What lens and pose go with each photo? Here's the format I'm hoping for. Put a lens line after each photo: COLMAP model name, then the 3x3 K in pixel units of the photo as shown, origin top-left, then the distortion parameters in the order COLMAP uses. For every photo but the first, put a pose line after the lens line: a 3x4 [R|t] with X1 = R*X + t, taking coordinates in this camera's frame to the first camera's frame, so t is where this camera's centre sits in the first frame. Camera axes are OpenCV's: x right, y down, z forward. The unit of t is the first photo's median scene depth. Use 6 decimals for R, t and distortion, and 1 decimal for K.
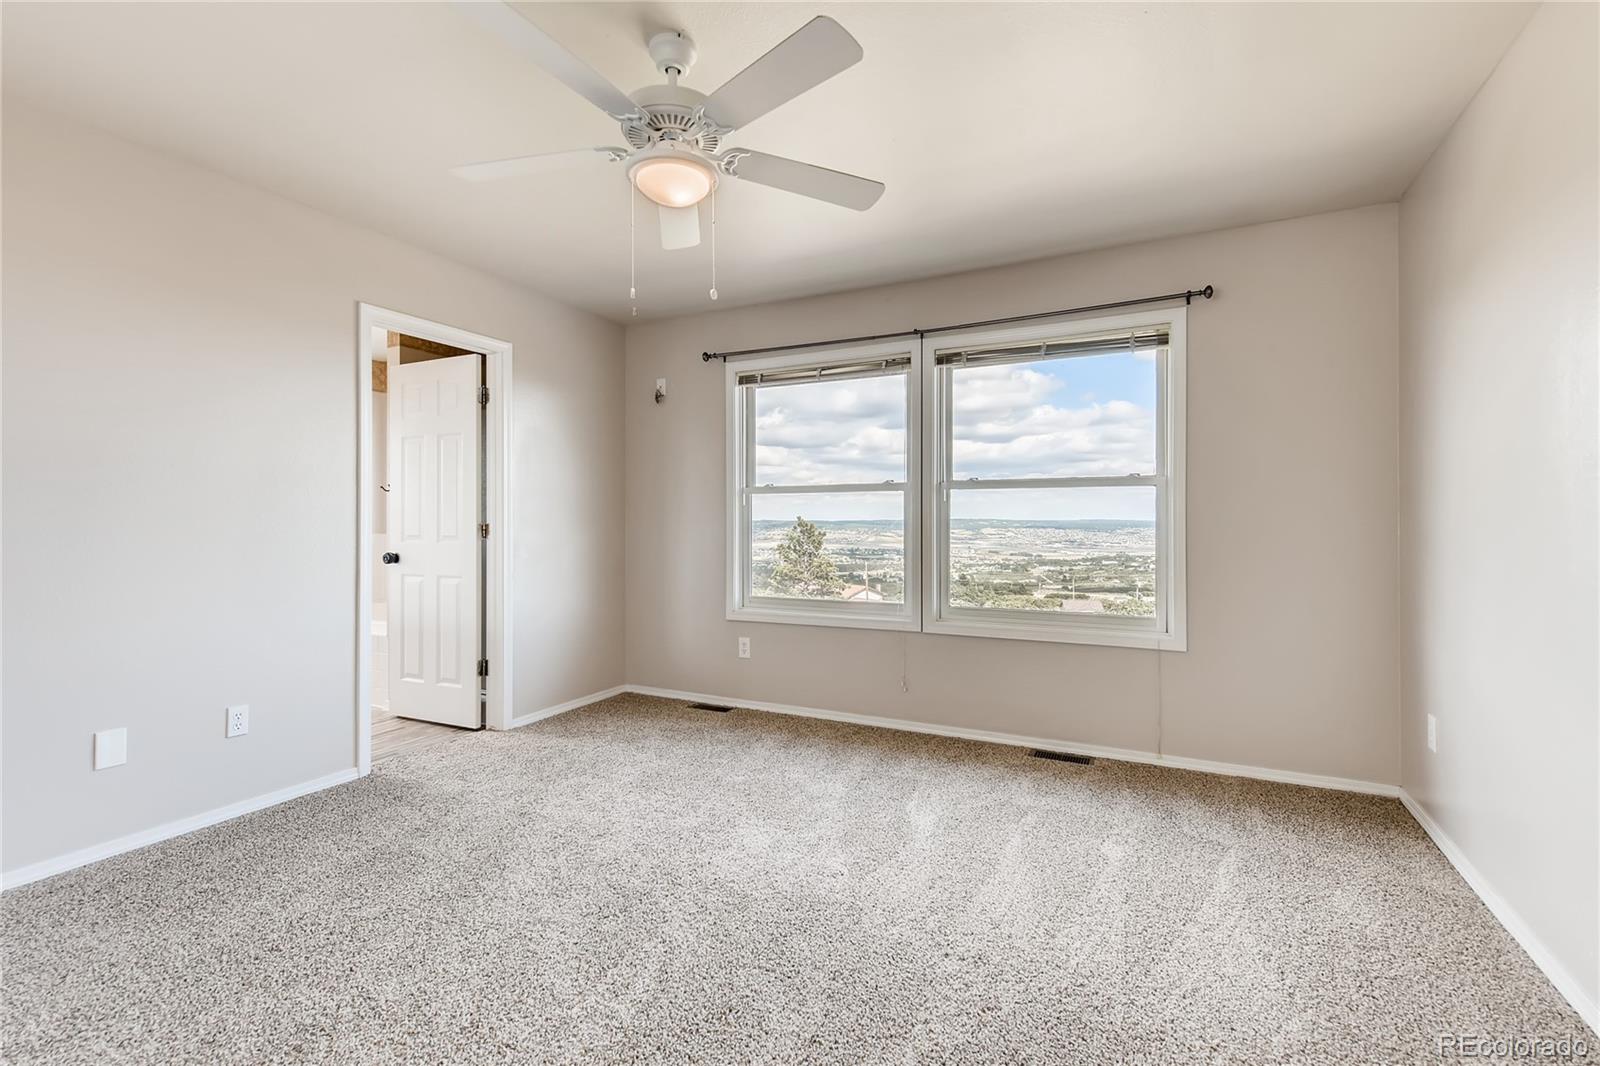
lens RADIAL K [[711.8, 0, 800.0], [0, 711.8, 533.0], [0, 0, 1]] dist [-0.000039, -0.000134]
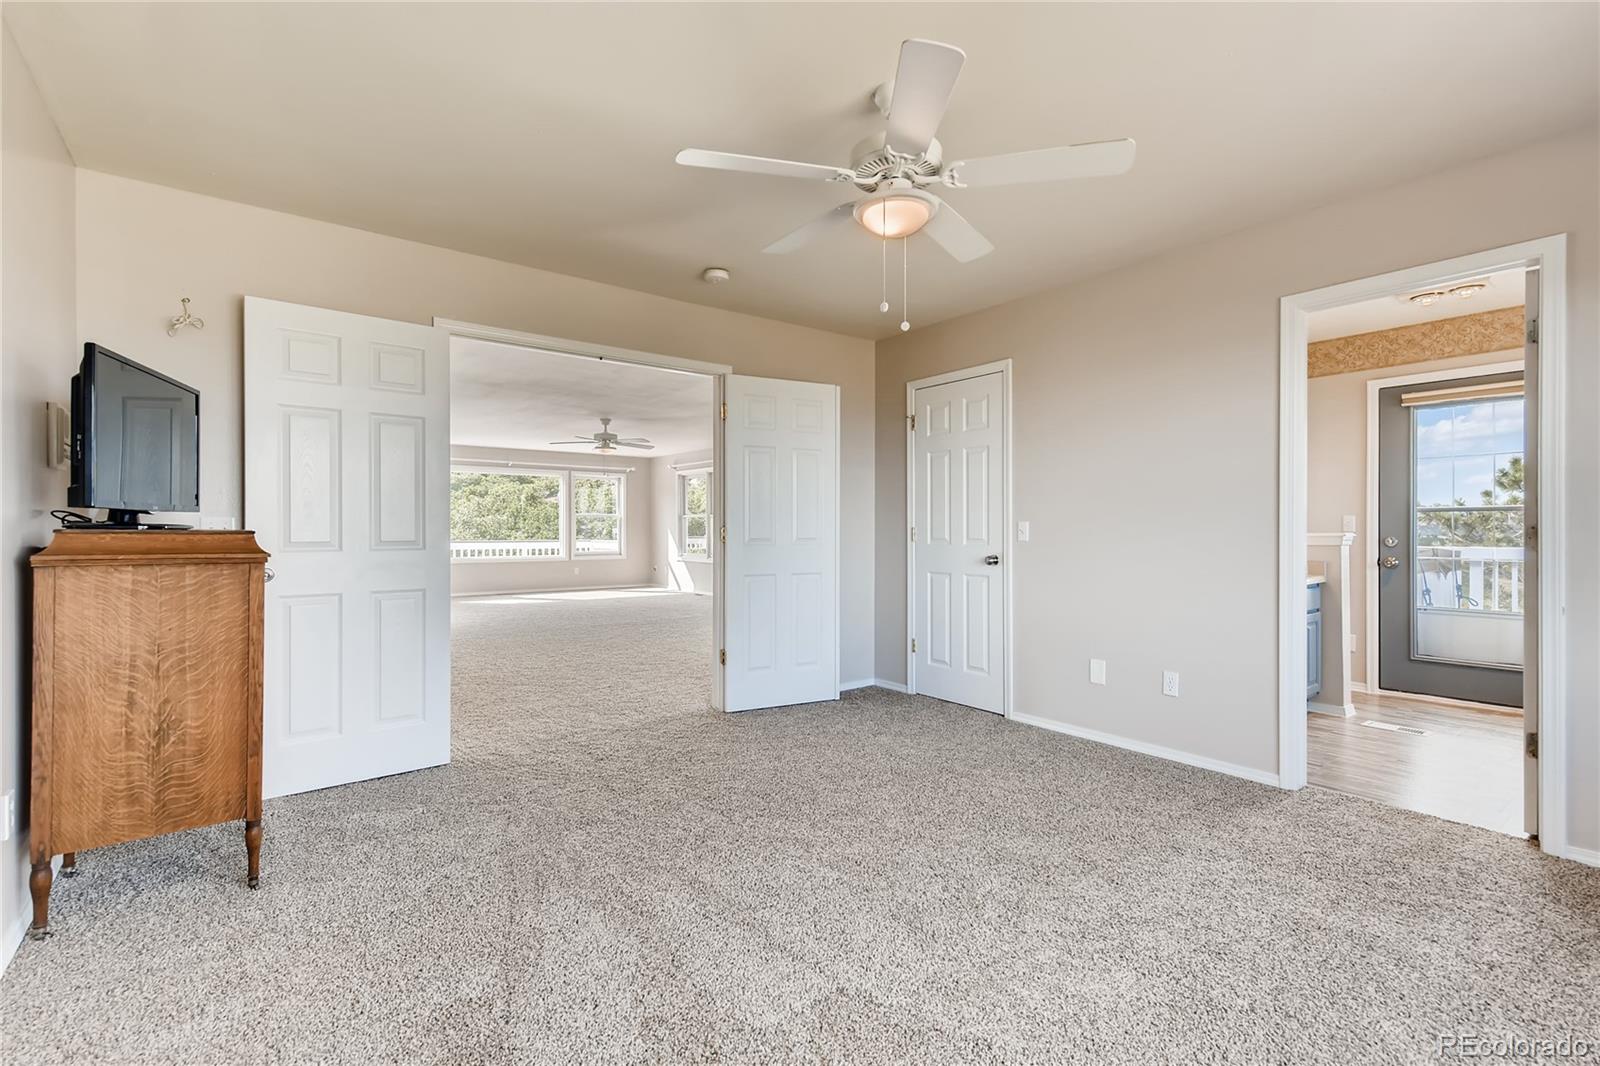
lens RADIAL K [[721.2, 0, 821.7], [0, 721.2, 533.5], [0, 0, 1]] dist [0.000466, -0.000213]
pose [[-0.416834, 0.003076, -0.908978, 0.621400], [-0.016588, 0.999802, 0.010990, -0.004517], [0.908831, 0.019659, -0.416700, 0.962673]]
